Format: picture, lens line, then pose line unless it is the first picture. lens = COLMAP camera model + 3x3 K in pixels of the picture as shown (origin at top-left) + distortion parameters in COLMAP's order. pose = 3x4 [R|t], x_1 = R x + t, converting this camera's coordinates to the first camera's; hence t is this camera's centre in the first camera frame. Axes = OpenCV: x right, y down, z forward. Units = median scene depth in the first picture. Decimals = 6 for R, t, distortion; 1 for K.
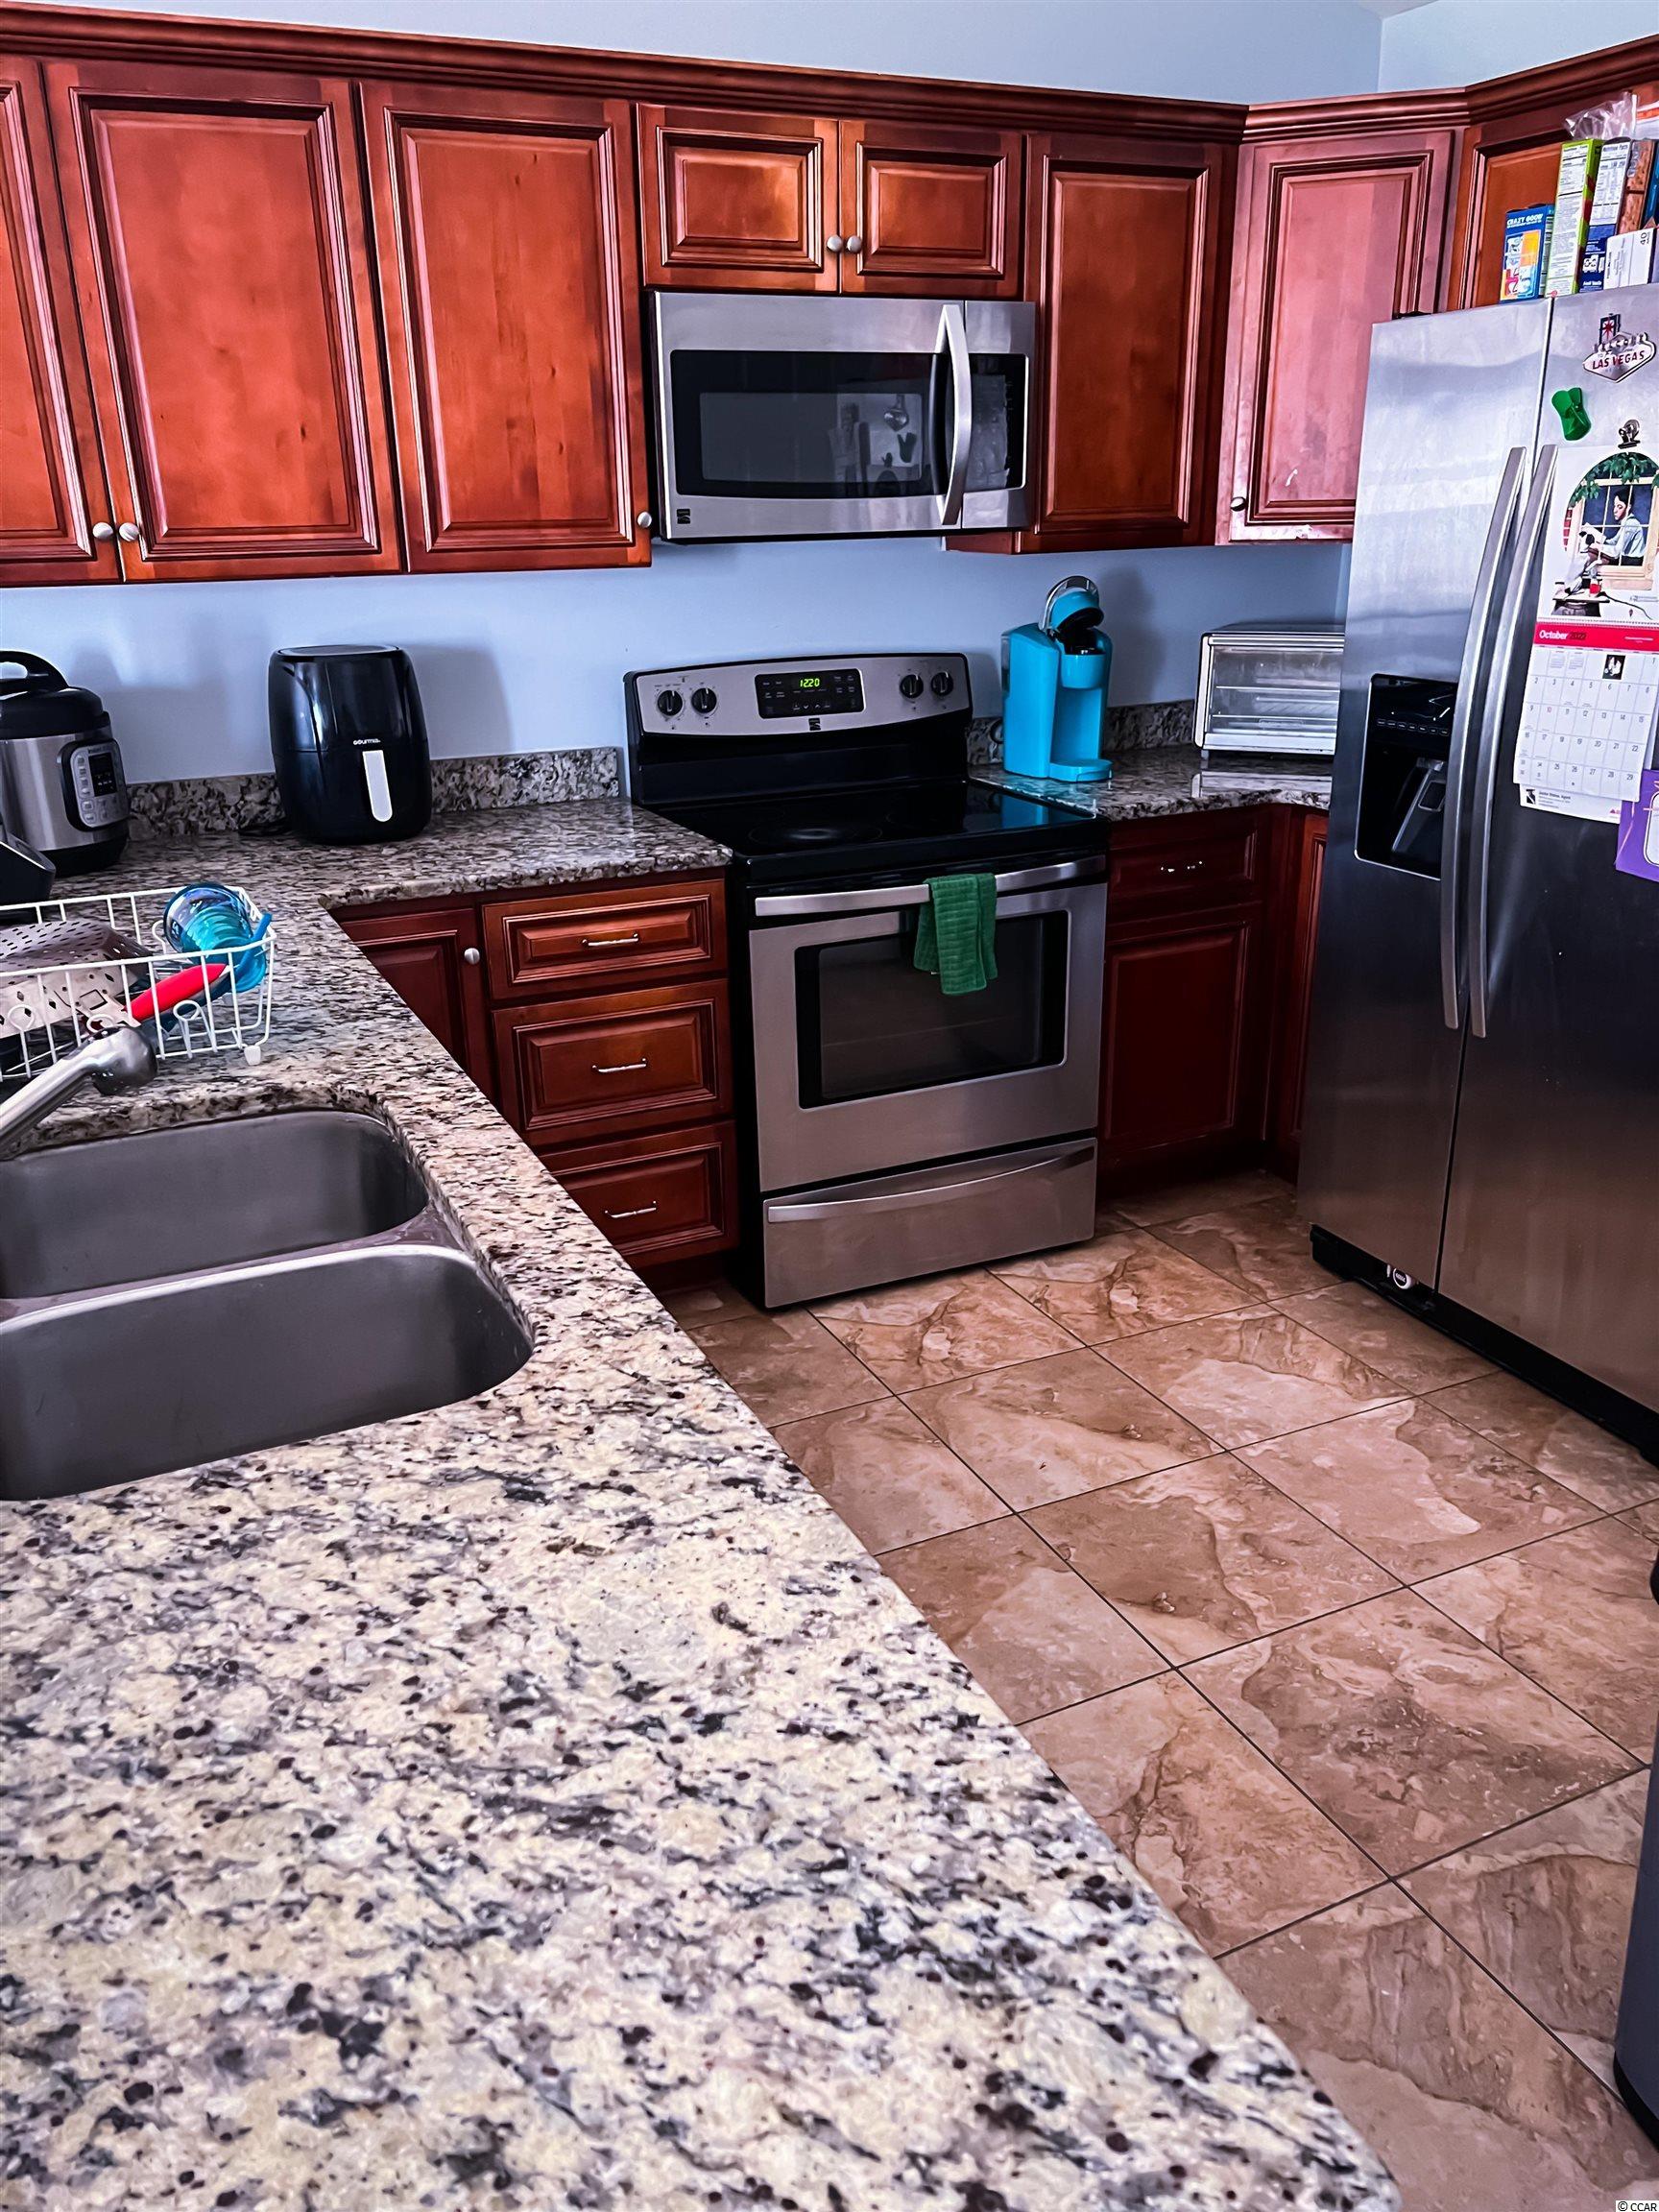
lens RADIAL K [[1671.0, 0, 818.0], [0, 1671.0, 1120.6], [0, 0, 1]] dist [0.058640, -0.062041]
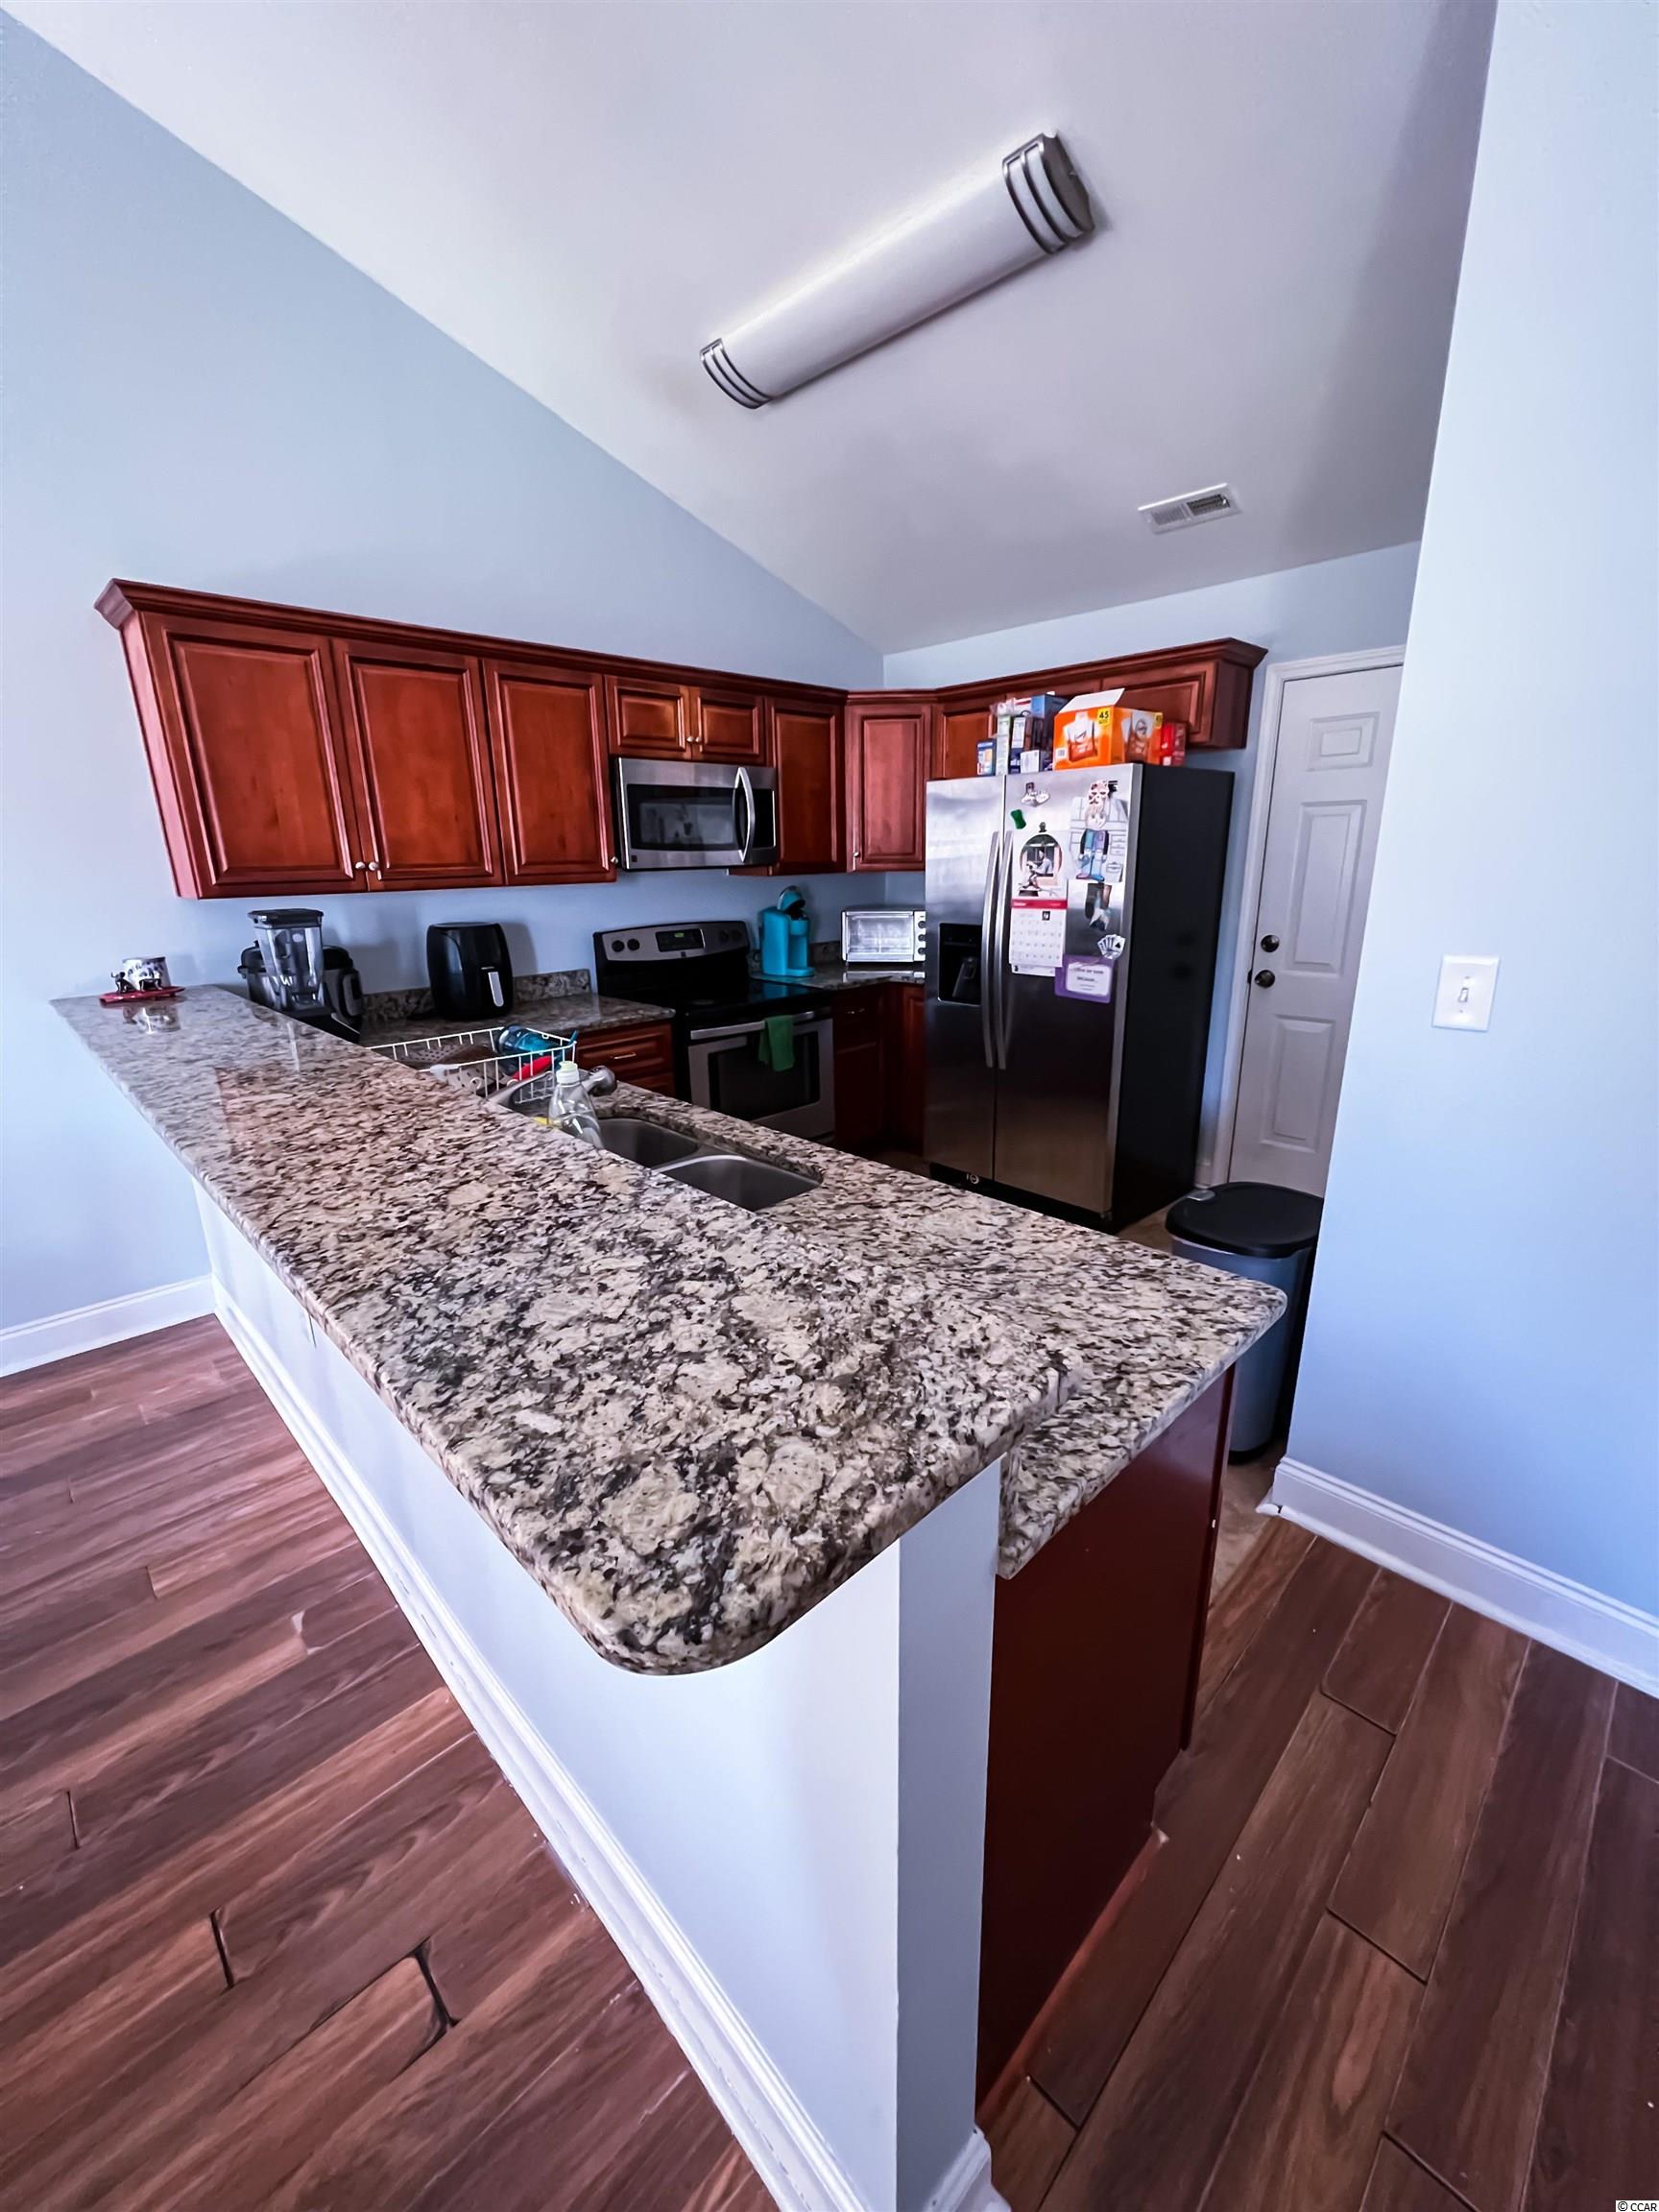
lens RADIAL K [[890.3, 0, 829.5], [0, 890.3, 1106.0], [0, 0, 1]] dist [-0.001579, 0.000455]
pose [[0.943309, -0.089250, 0.319692, -0.238133], [0.114979, 0.991400, -0.062493, 0.050913], [-0.311365, 0.095708, 0.945458, -0.113020]]
